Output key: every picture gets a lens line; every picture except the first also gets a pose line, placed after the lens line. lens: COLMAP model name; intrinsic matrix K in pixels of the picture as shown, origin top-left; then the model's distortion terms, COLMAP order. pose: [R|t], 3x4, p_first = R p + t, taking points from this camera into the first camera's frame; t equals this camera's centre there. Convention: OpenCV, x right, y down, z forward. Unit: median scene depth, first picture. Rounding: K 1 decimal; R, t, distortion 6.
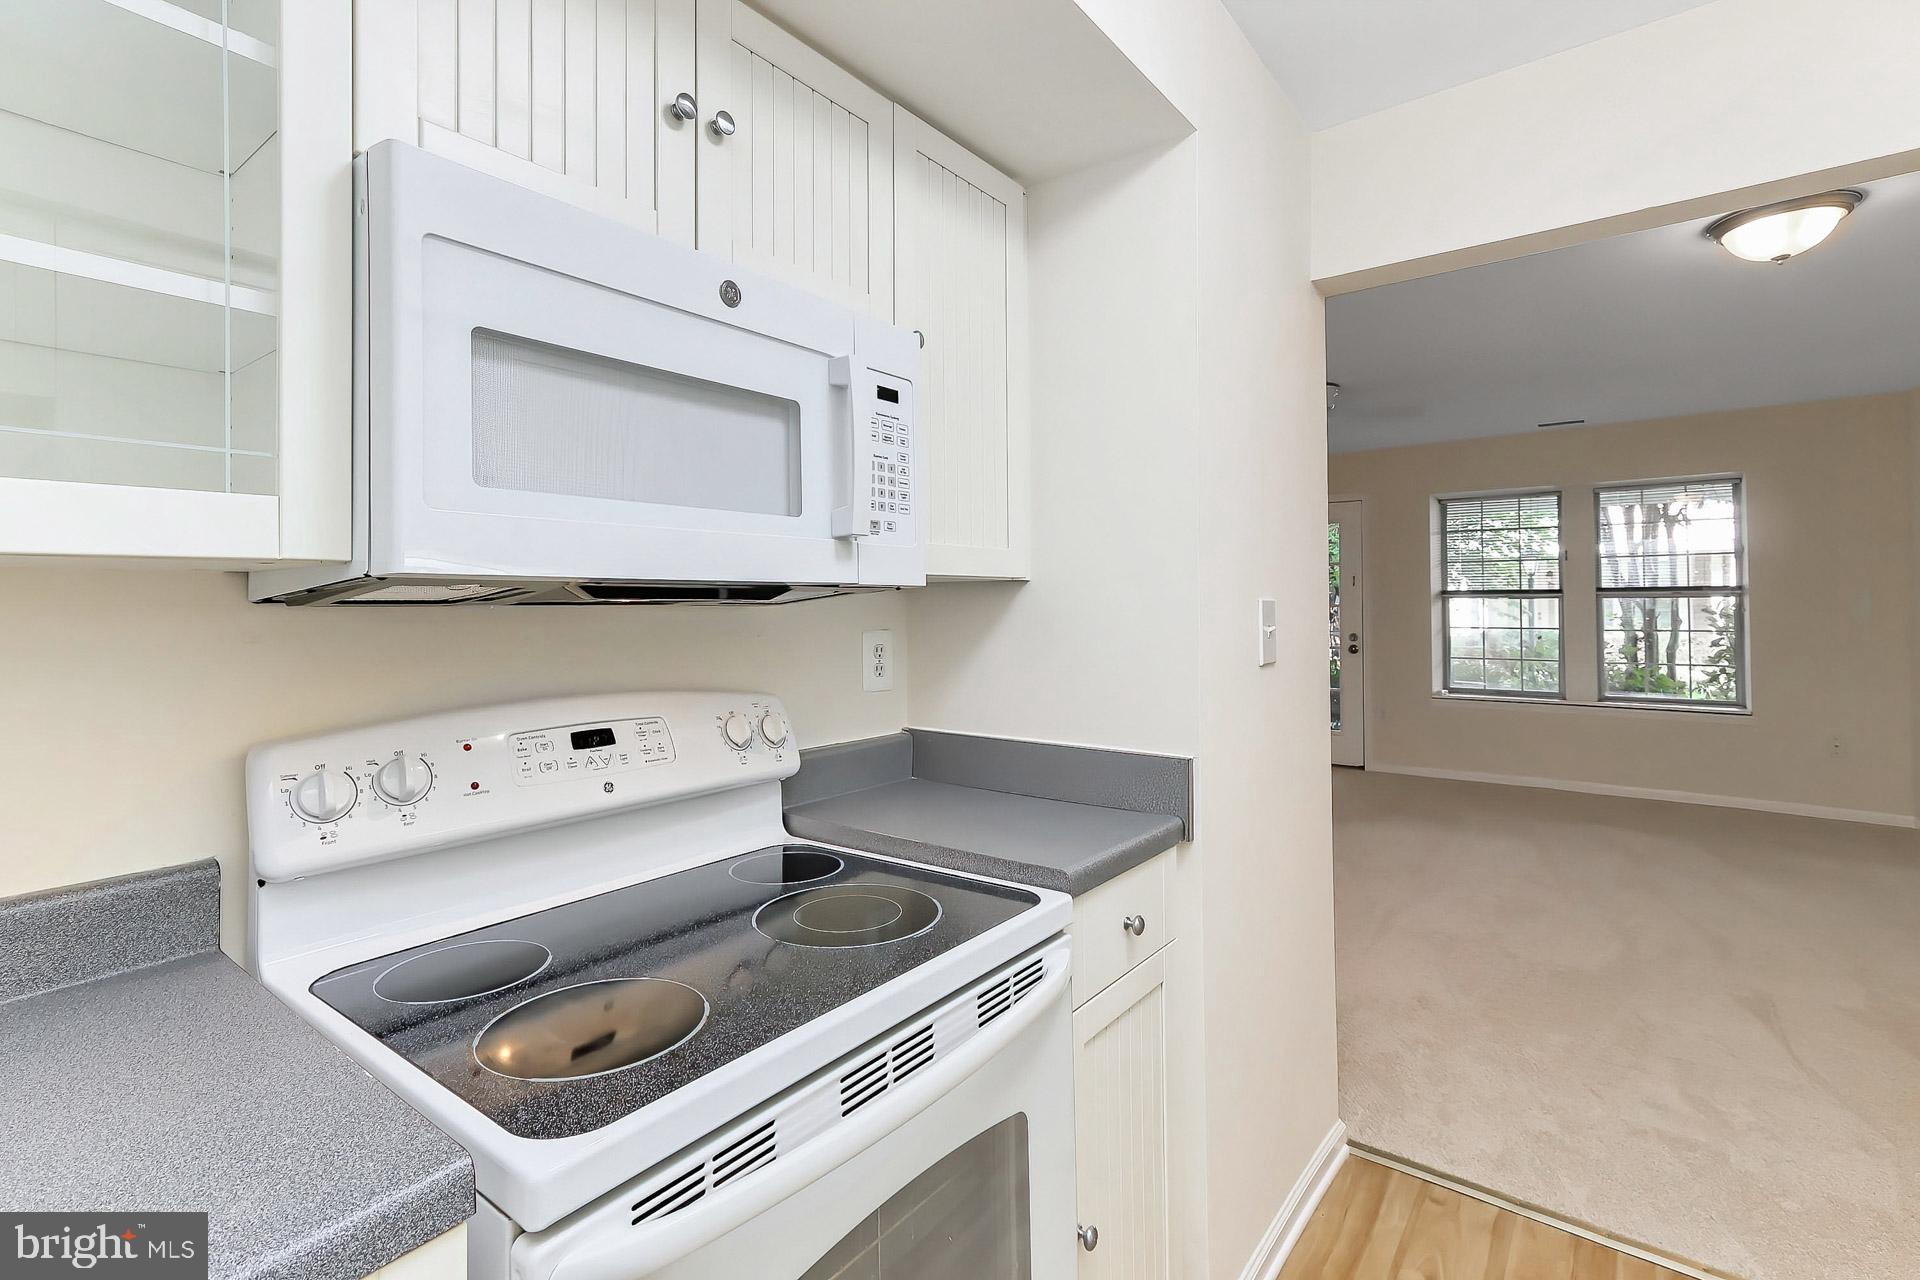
lens RADIAL K [[896.7, 0, 995.0], [0, 896.7, 585.1], [0, 0, 1]] dist [0.003447, 0.002437]
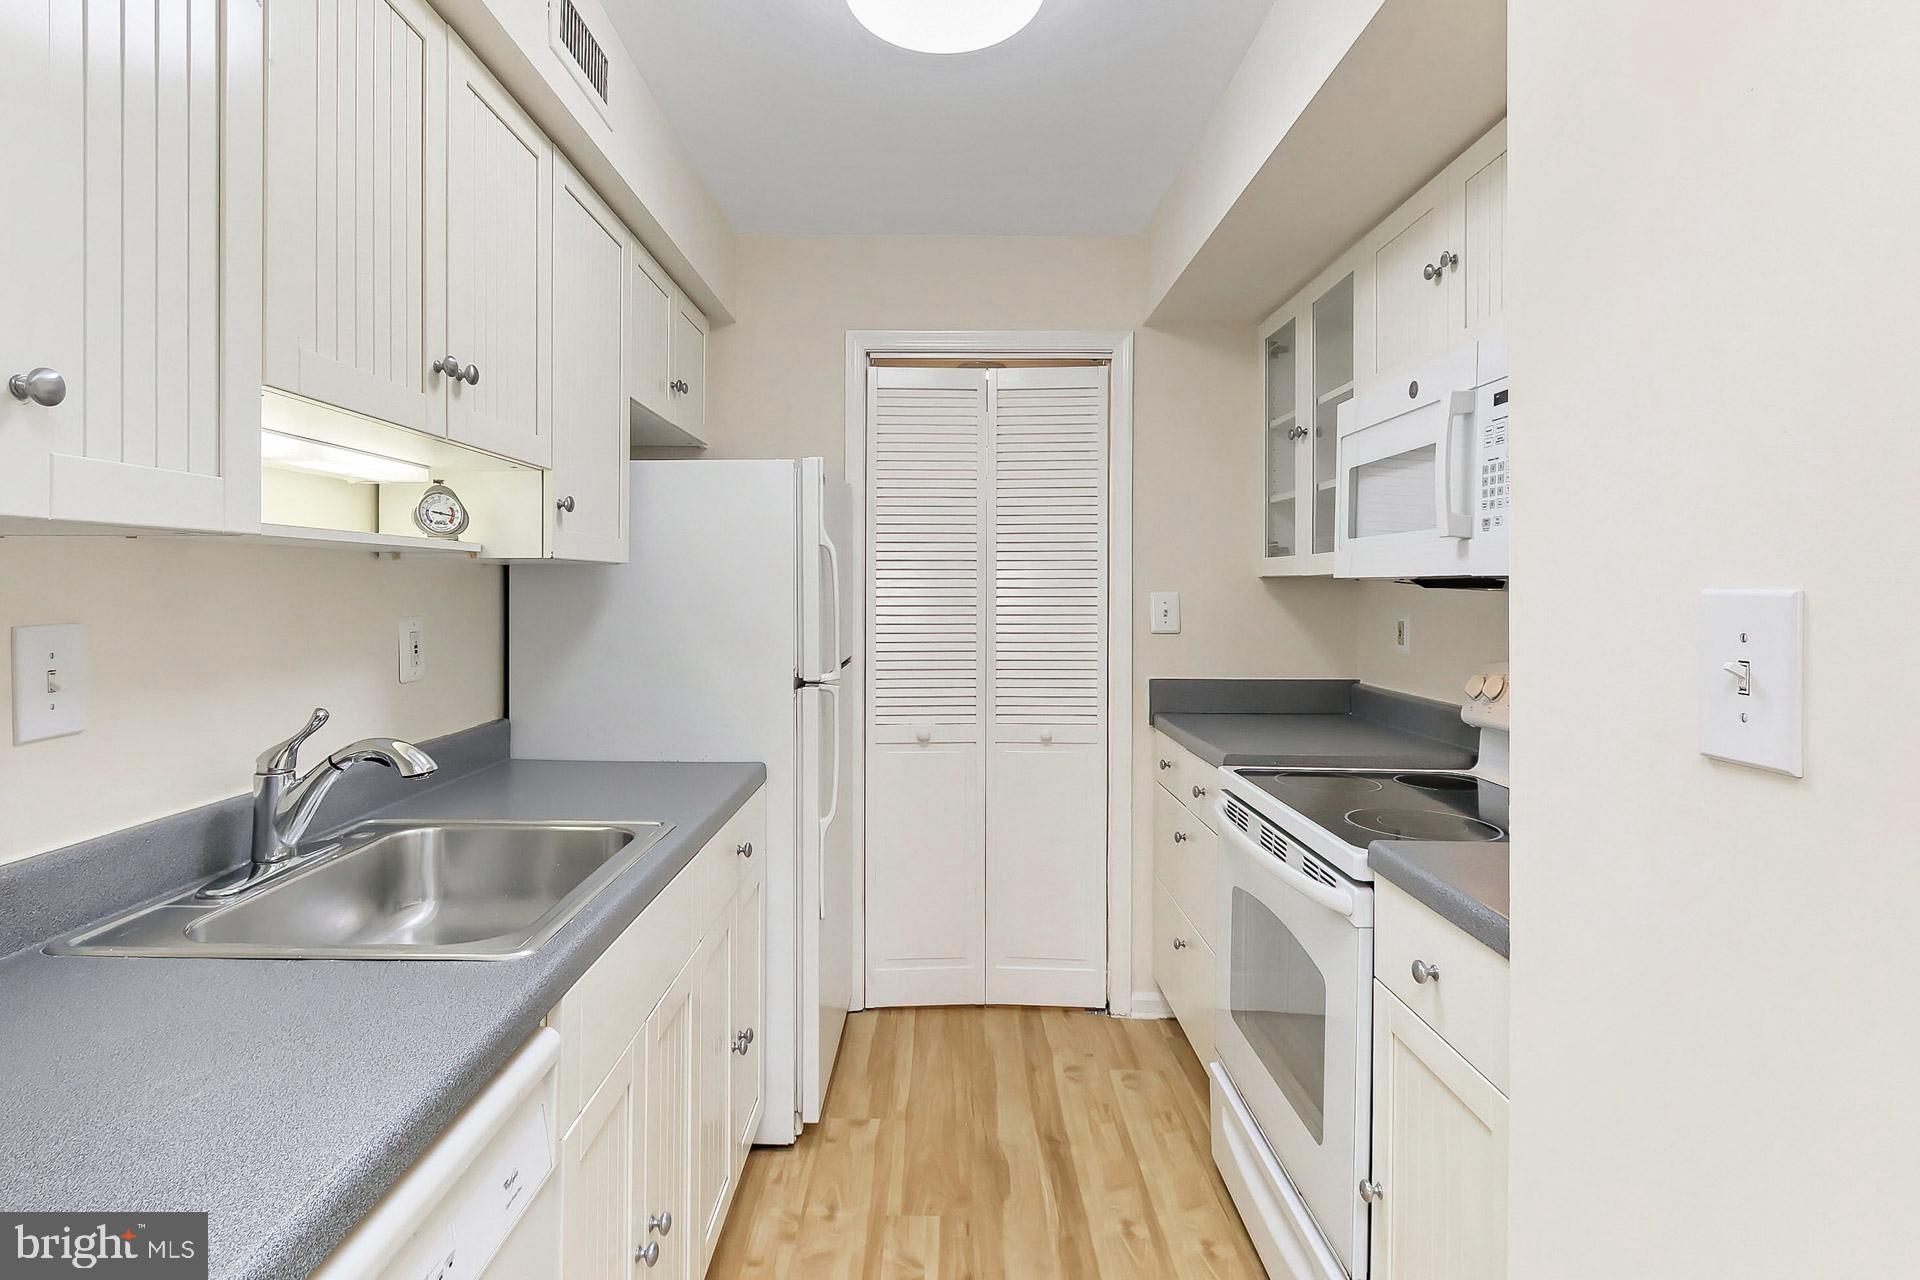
lens RADIAL K [[981.5, 0, 895.8], [0, 981.5, 581.4], [0, 0, 1]] dist [-0.012462, -0.001053]
pose [[-0.830096, -0.002822, -0.557613, 0.652555], [0.010545, 0.999729, -0.020757, 0.013354], [0.557521, -0.023110, -0.829841, 0.901401]]
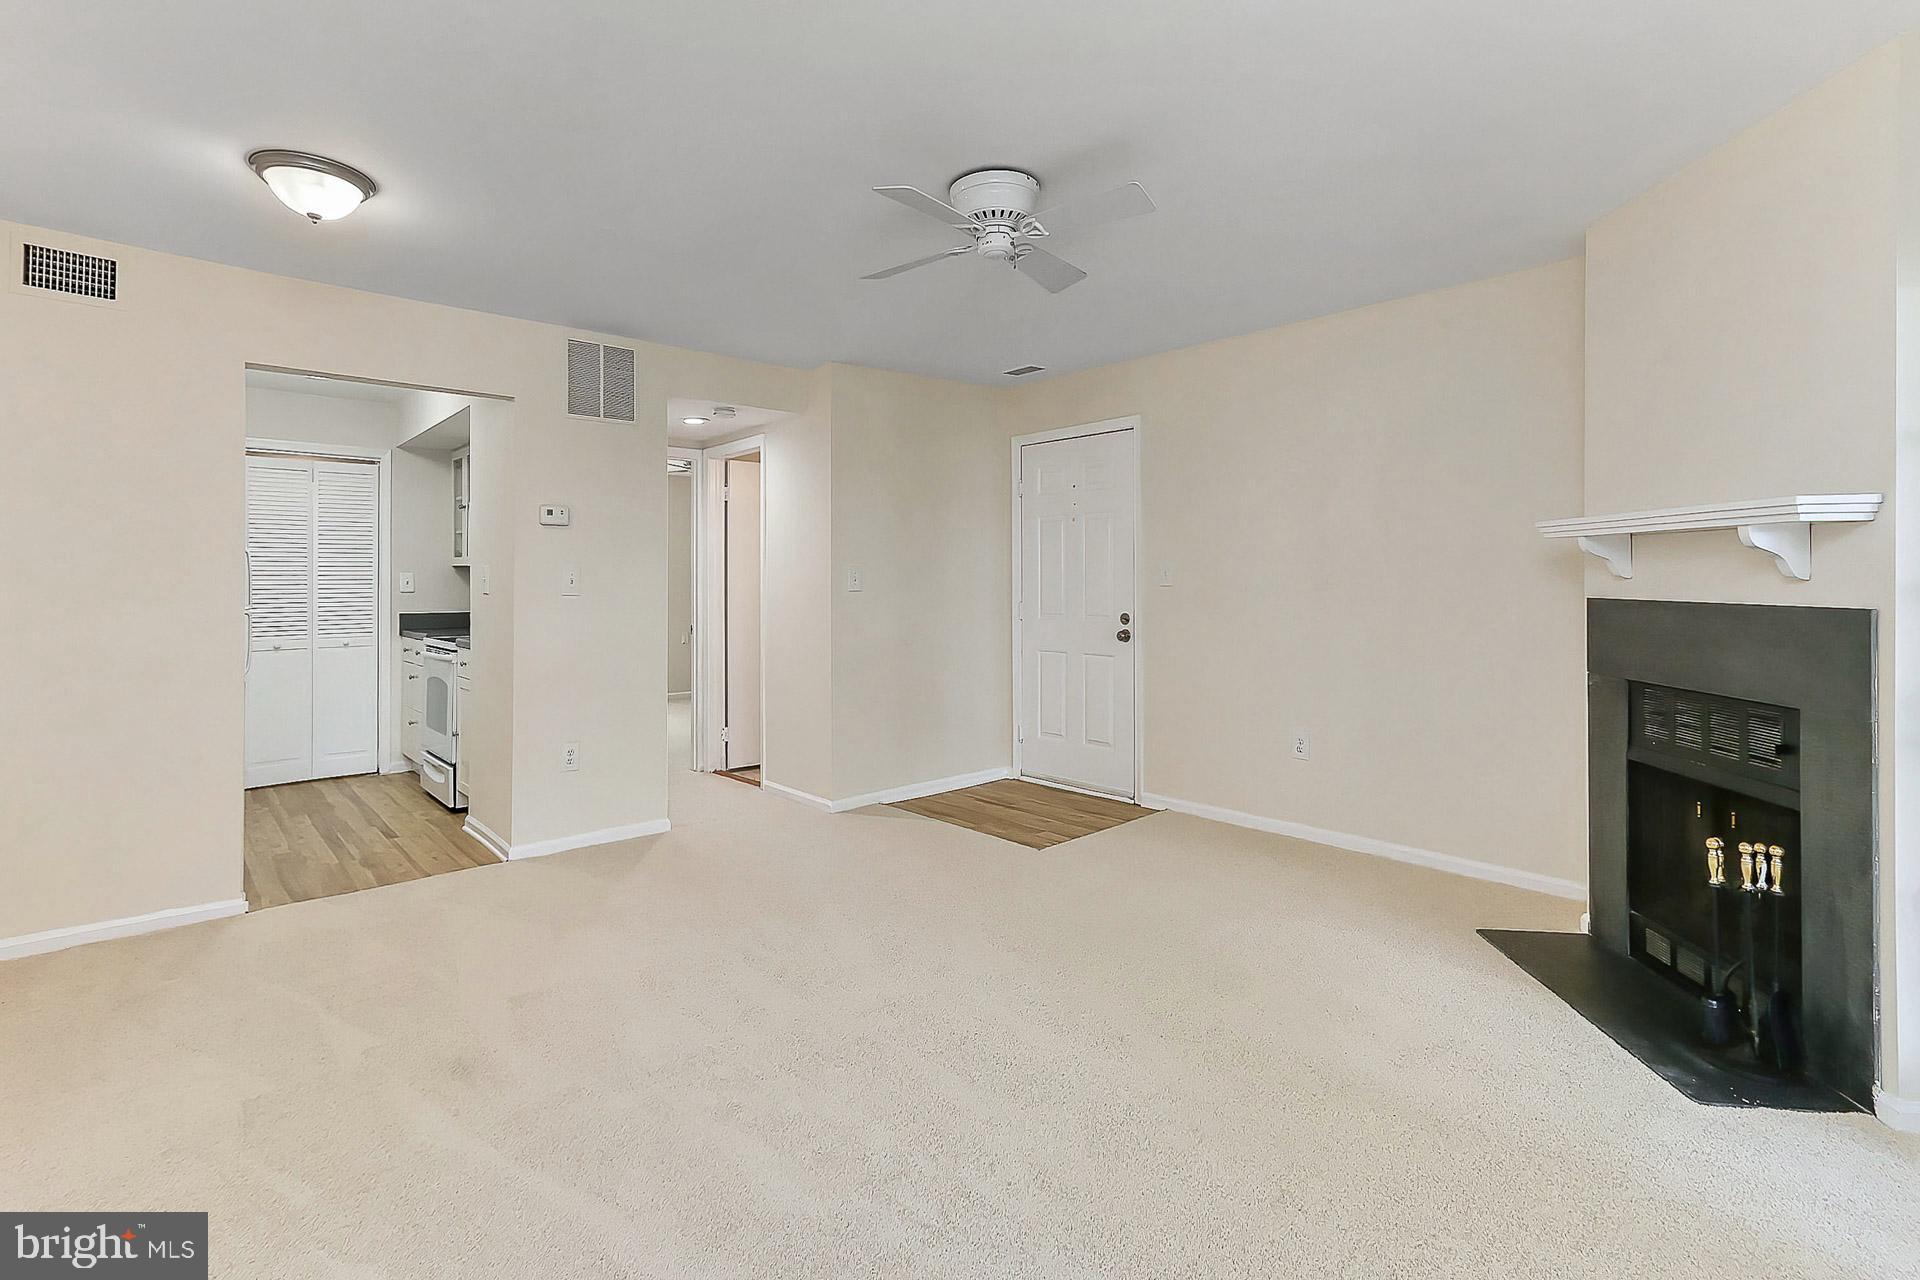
lens RADIAL K [[896.7, 0, 807.2], [0, 896.7, 577.3], [0, 0, 1]] dist [0.003447, 0.002437]
pose [[-0.315151, -0.003338, -0.949036, 1.769182], [0.022213, 0.999694, -0.010893, 0.072355], [0.948781, -0.024513, -0.314981, 1.979066]]
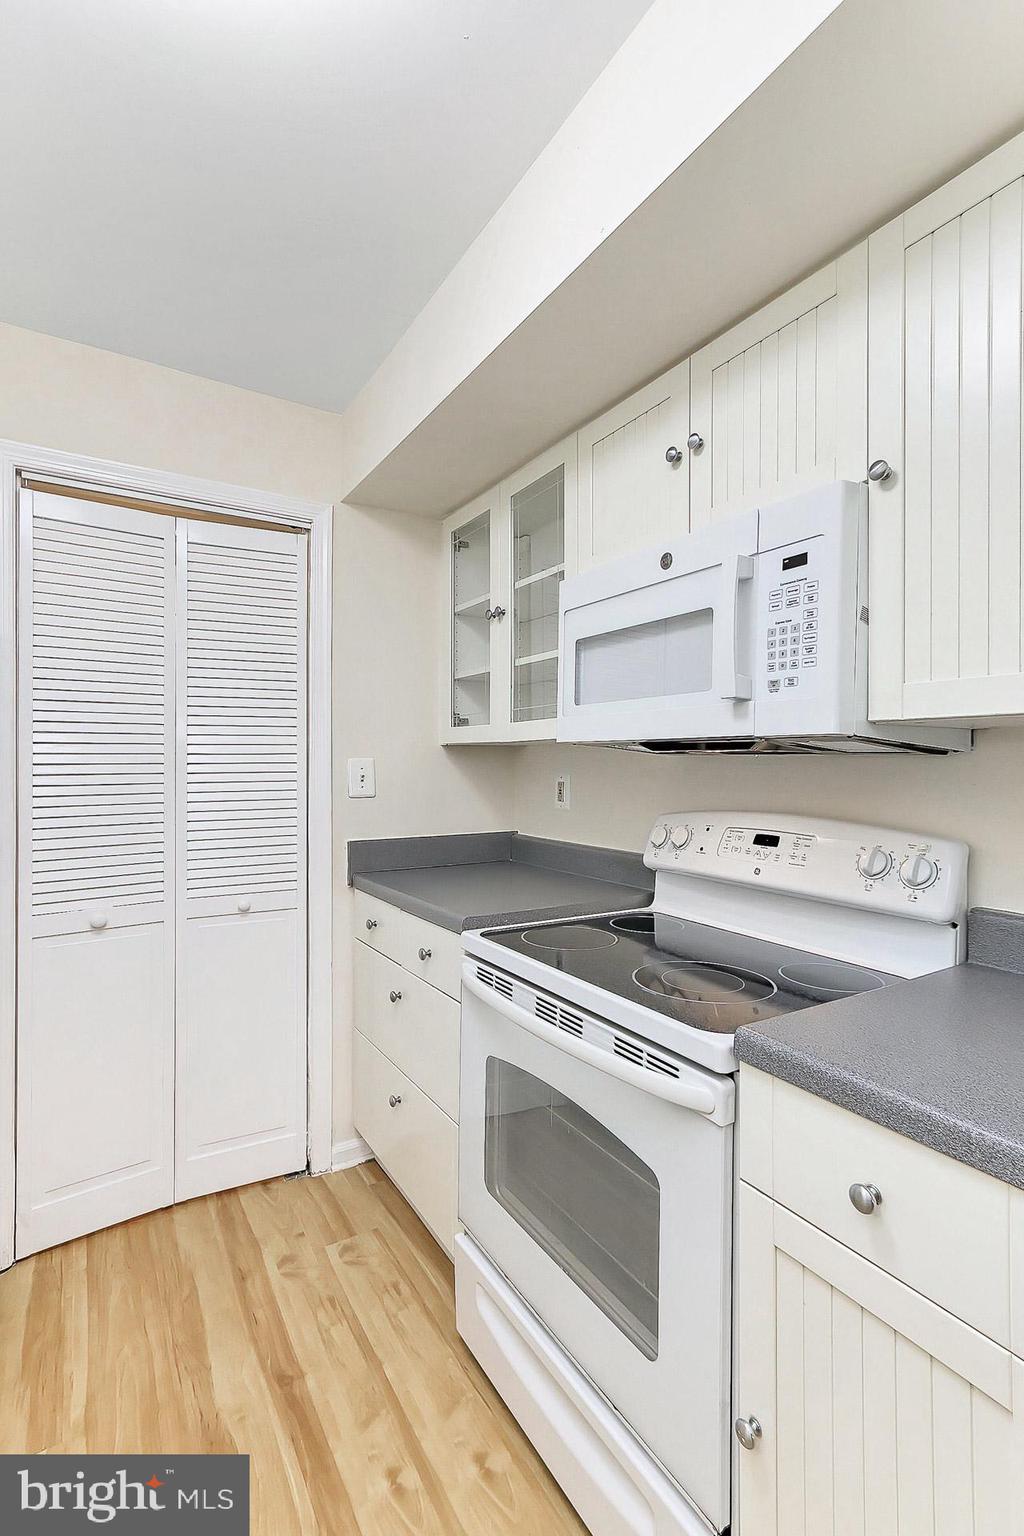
lens RADIAL K [[717.4, 0, 514.3], [0, 717.4, 758.8], [0, 0, 1]] dist [0.003447, 0.002437]
pose [[-0.376217, 0.000853, -0.926531, 0.476167], [0.018711, 0.999803, -0.006678, 0.016340], [0.926343, -0.019848, -0.376159, 0.583505]]
